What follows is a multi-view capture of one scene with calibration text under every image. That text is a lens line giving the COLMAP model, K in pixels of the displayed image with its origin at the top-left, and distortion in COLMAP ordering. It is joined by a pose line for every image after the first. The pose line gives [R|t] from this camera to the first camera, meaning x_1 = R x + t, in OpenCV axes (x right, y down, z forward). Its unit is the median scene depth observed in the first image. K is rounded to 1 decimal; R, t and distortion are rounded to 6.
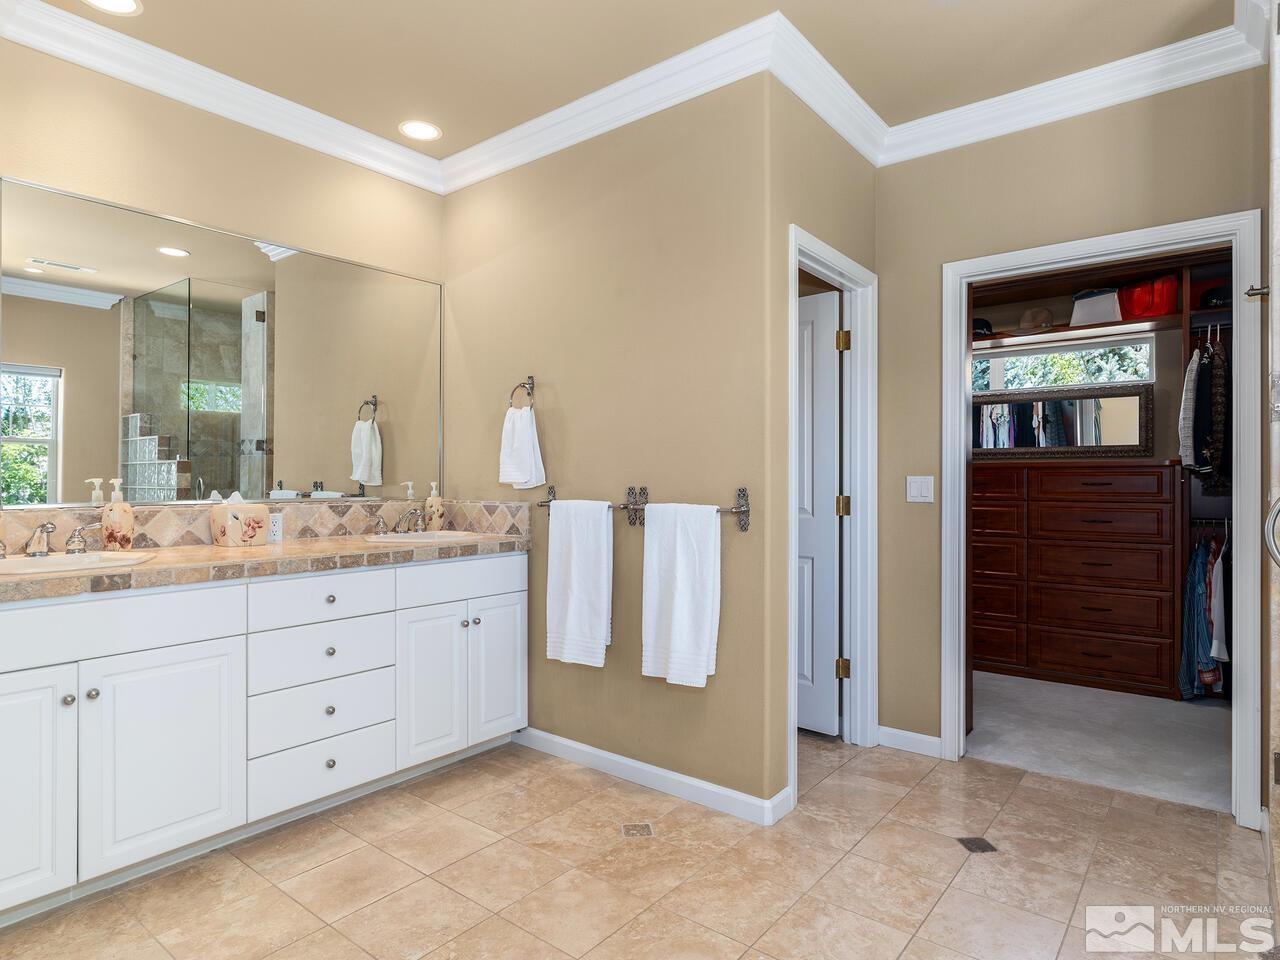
lens RADIAL K [[737.6, 0, 641.5], [0, 737.6, 483.6], [0, 0, 1]] dist [-0.008509, 0.002346]
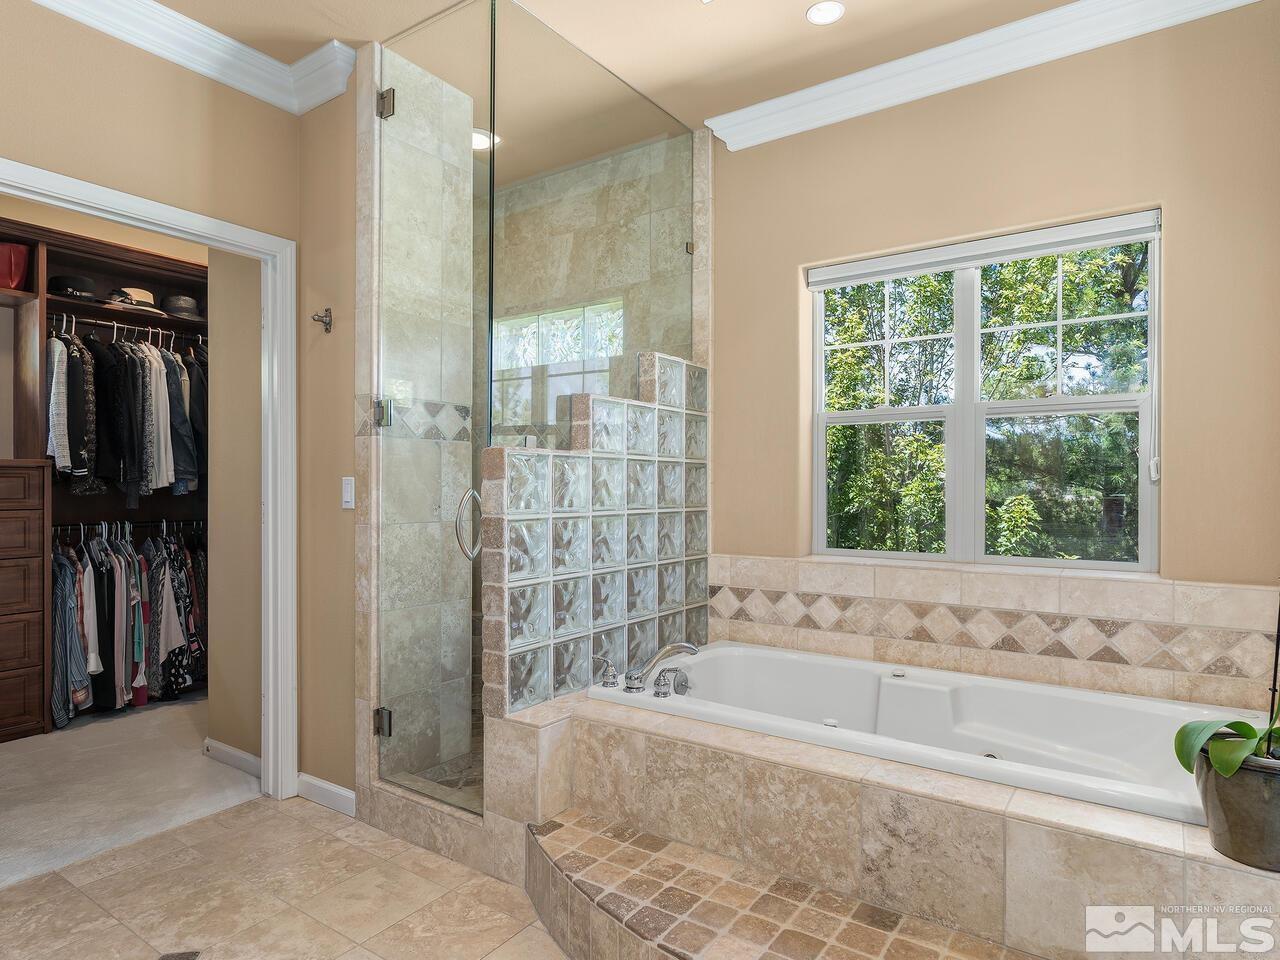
lens RADIAL K [[737.6, 0, 641.5], [0, 737.6, 483.6], [0, 0, 1]] dist [-0.008509, 0.002346]
pose [[-0.075527, 0.002805, 0.997140, -0.235362], [0.005502, 0.999982, -0.002396, 0.002350], [-0.997129, 0.005305, -0.075541, 0.411032]]
